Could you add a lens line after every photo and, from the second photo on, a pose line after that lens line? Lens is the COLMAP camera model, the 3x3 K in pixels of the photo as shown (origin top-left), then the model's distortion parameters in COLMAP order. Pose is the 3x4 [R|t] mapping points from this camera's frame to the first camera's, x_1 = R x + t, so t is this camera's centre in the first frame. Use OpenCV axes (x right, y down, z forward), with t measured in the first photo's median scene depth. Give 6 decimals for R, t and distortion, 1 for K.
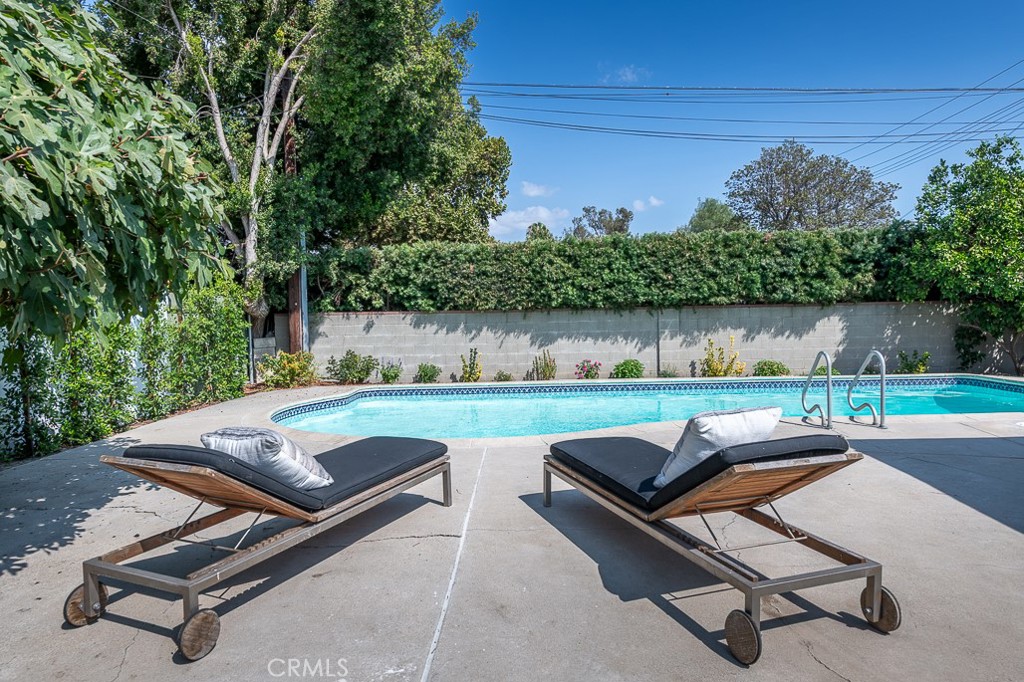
lens RADIAL K [[756.1, 0, 507.1], [0, 756.1, 352.4], [0, 0, 1]] dist [0.008484, -0.010108]
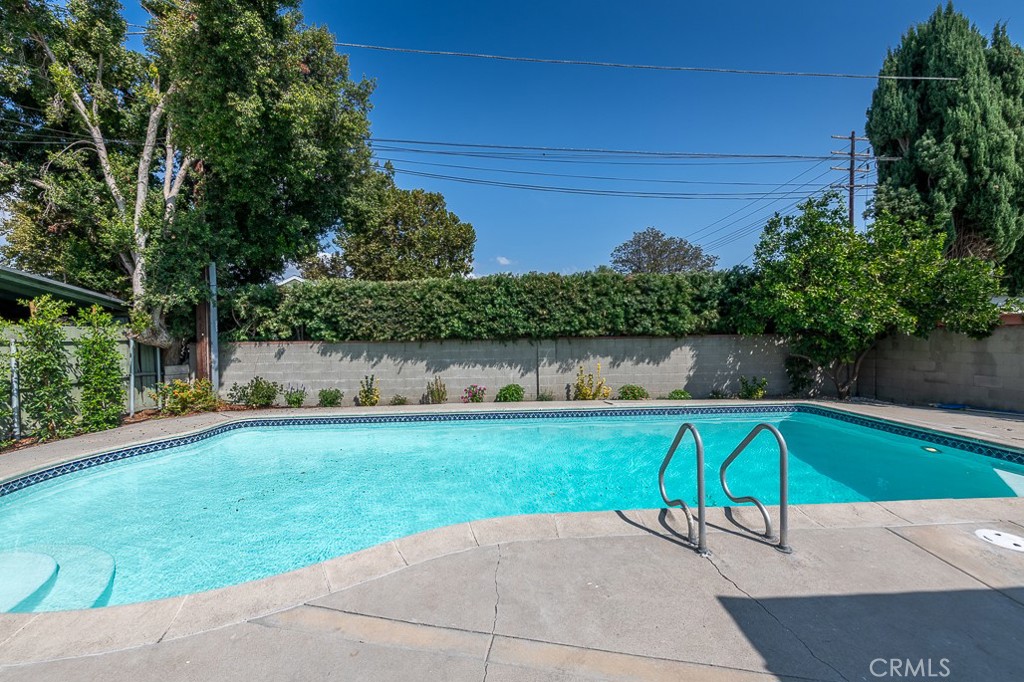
lens RADIAL K [[405.2, 0, 534.2], [0, 405.2, 339.9], [0, 0, 1]] dist [0.001062, 0.000001]
pose [[0.997481, 0.002465, 0.070897, 0.154861], [0.000010, 0.999391, -0.034893, -0.036613], [-0.070940, 0.034806, 0.996873, 0.394327]]
